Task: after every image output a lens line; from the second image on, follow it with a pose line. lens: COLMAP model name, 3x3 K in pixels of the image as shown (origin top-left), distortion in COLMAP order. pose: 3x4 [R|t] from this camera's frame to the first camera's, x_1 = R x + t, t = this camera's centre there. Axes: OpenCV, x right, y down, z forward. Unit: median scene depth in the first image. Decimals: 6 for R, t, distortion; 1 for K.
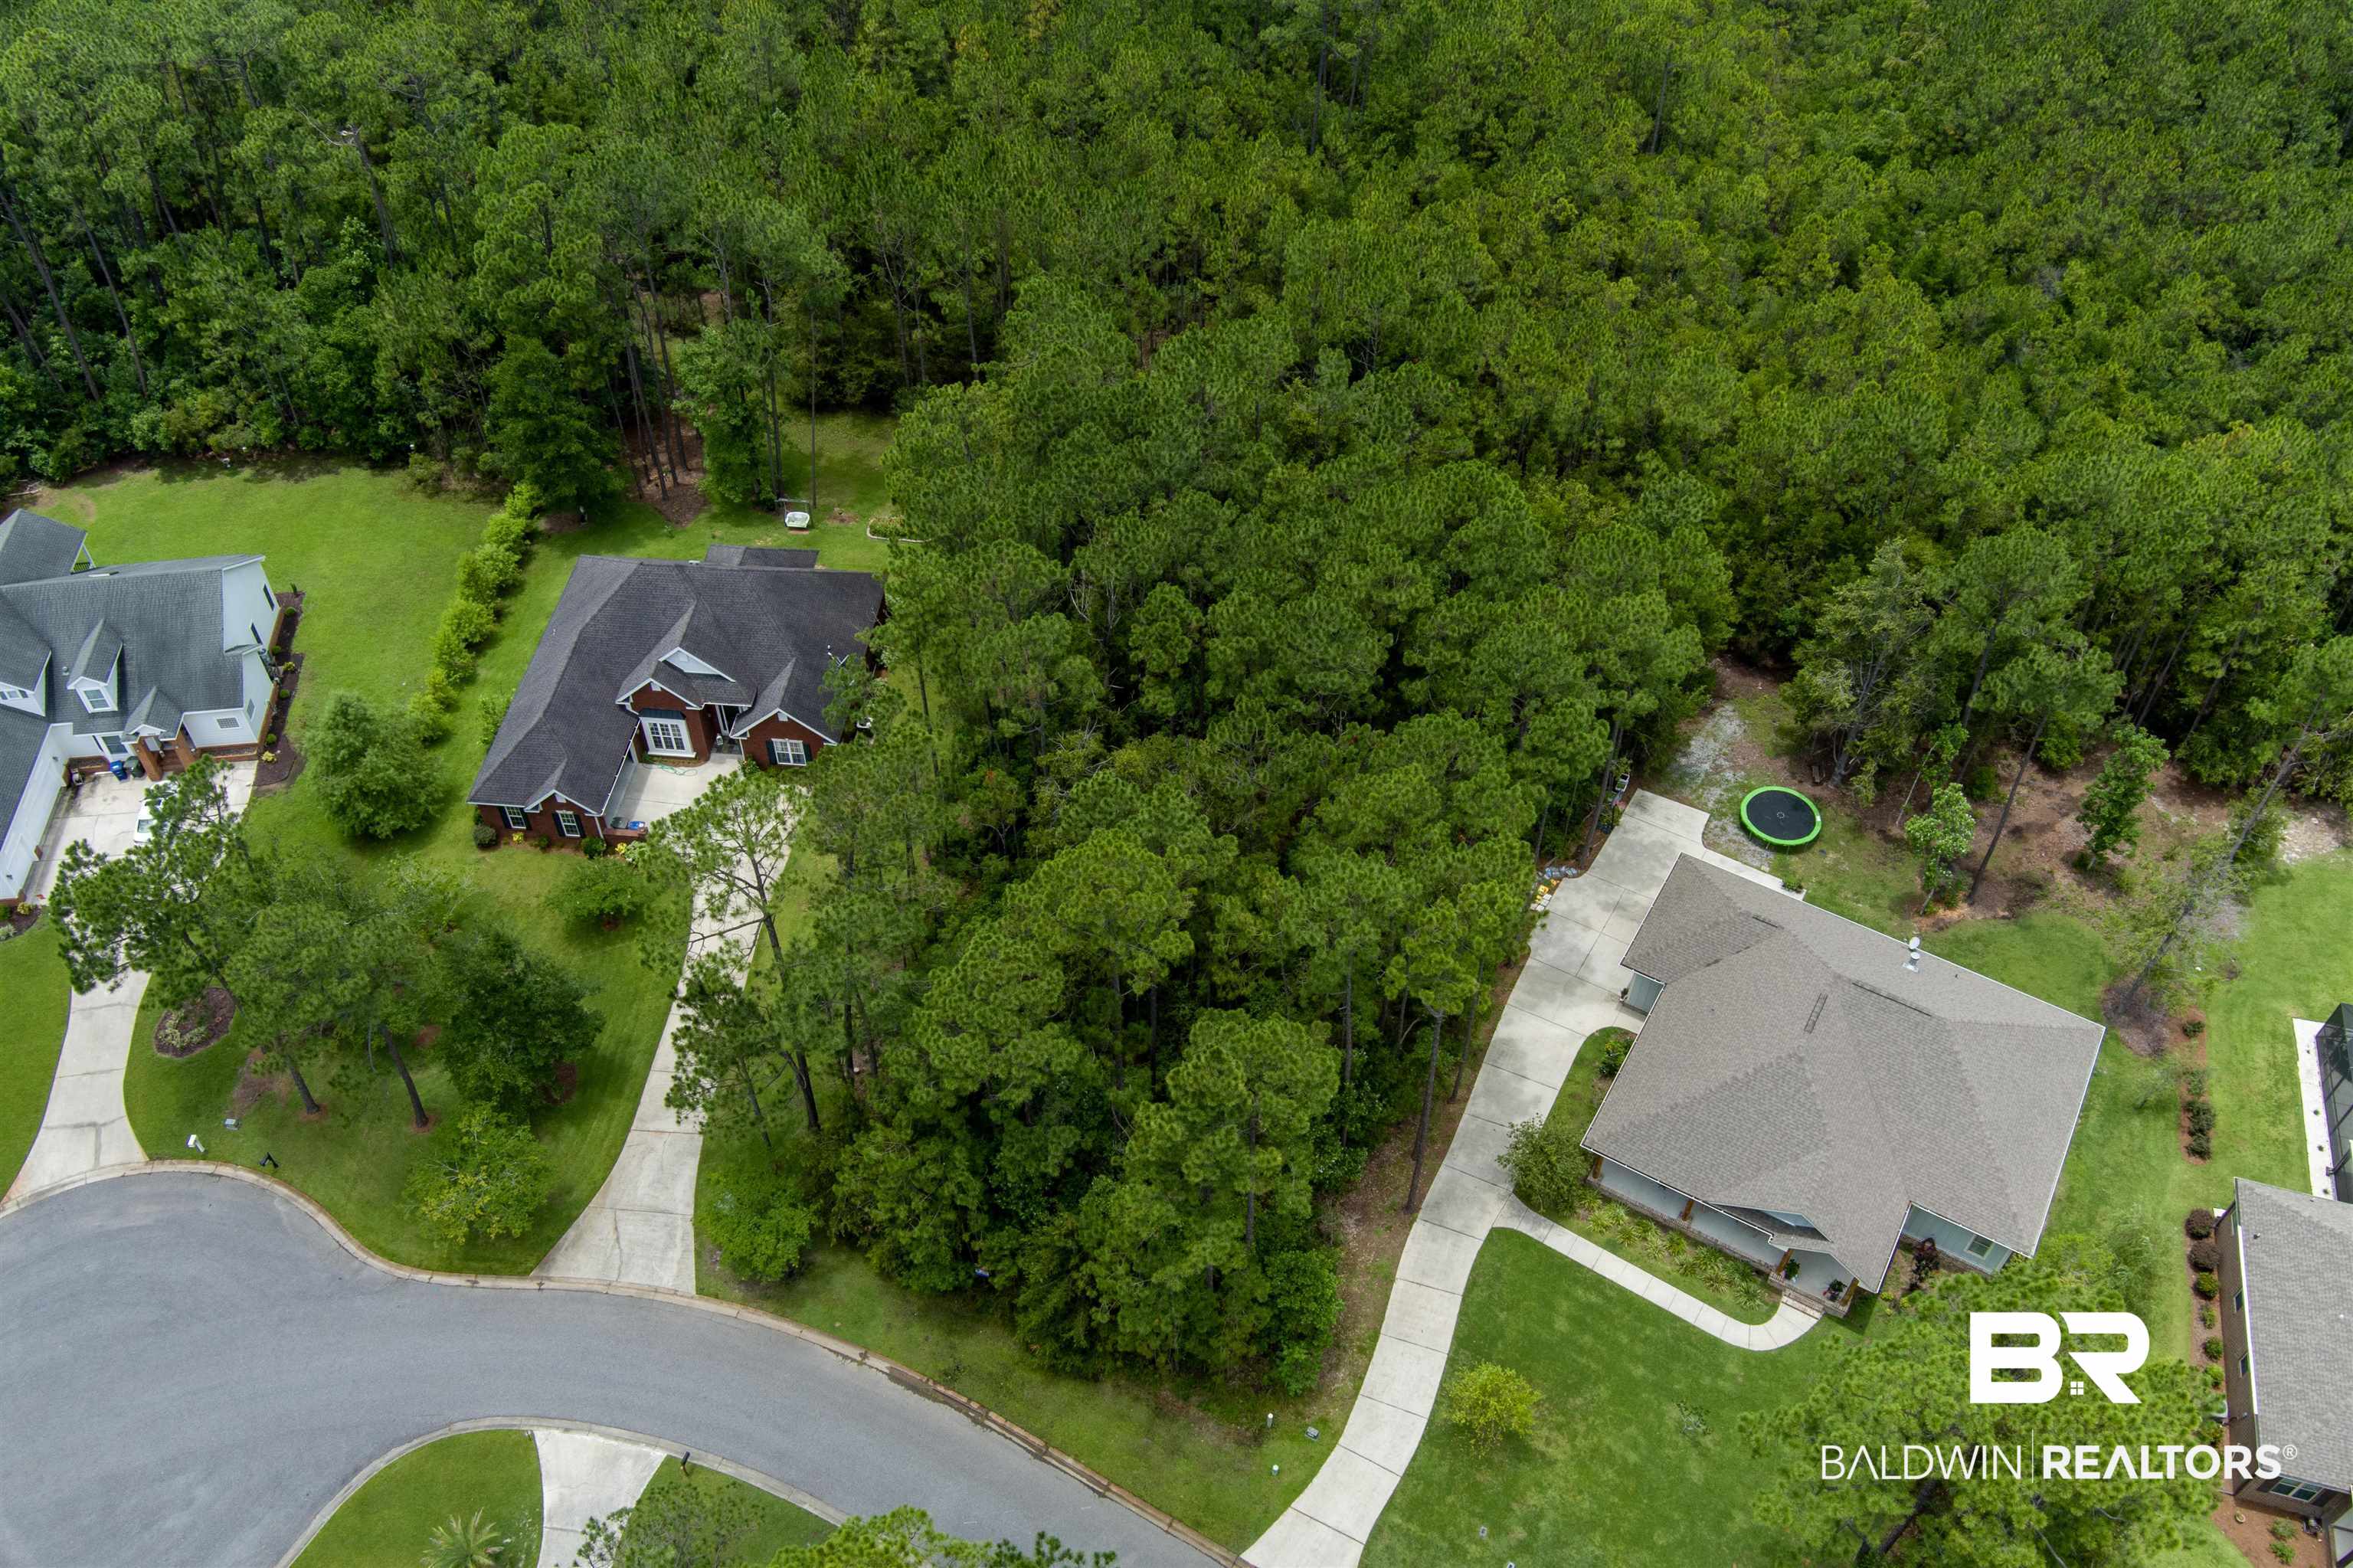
lens RADIAL K [[1885.5, 0, 1173.7], [0, 1885.5, 802.2], [0, 0, 1]] dist [-0.076958, 0.018244]
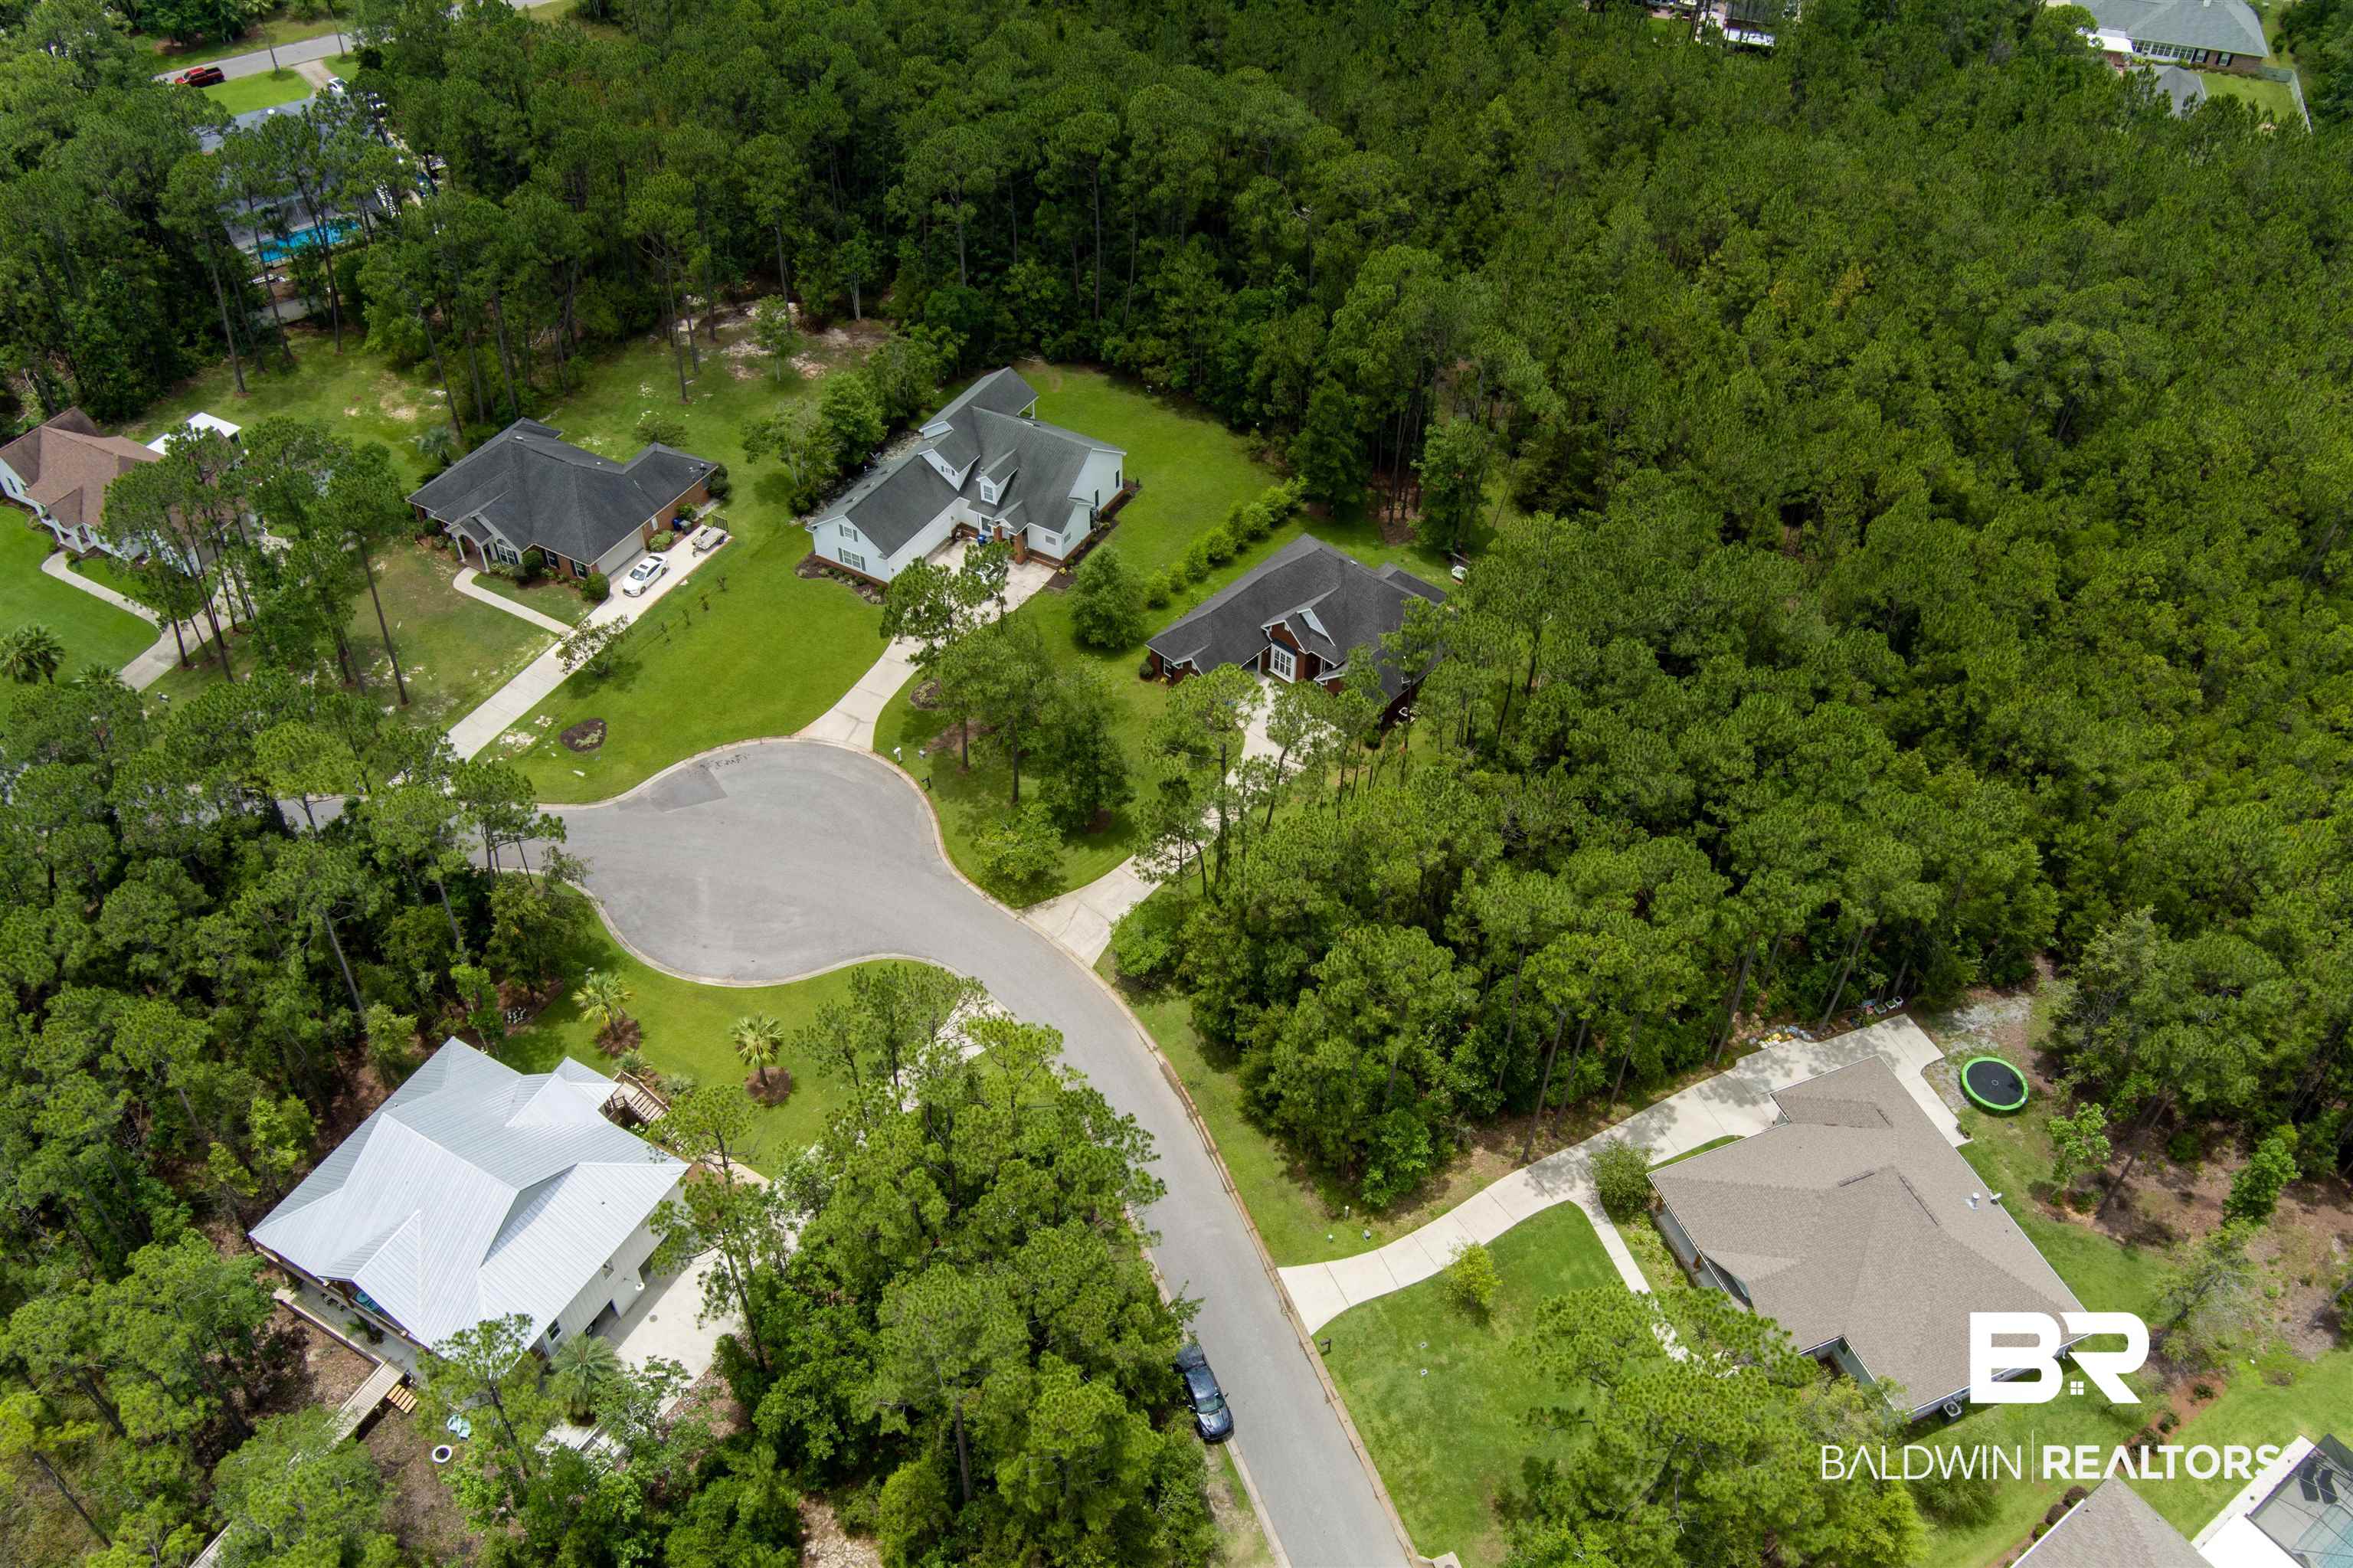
lens RADIAL K [[1885.5, 0, 1173.7], [0, 1885.5, 802.2], [0, 0, 1]] dist [-0.076958, 0.018244]
pose [[0.793121, 0.428737, -0.432601, 0.346517], [-0.450204, 0.891059, 0.057705, 0.015021], [0.410214, 0.148991, 0.899737, -0.338618]]
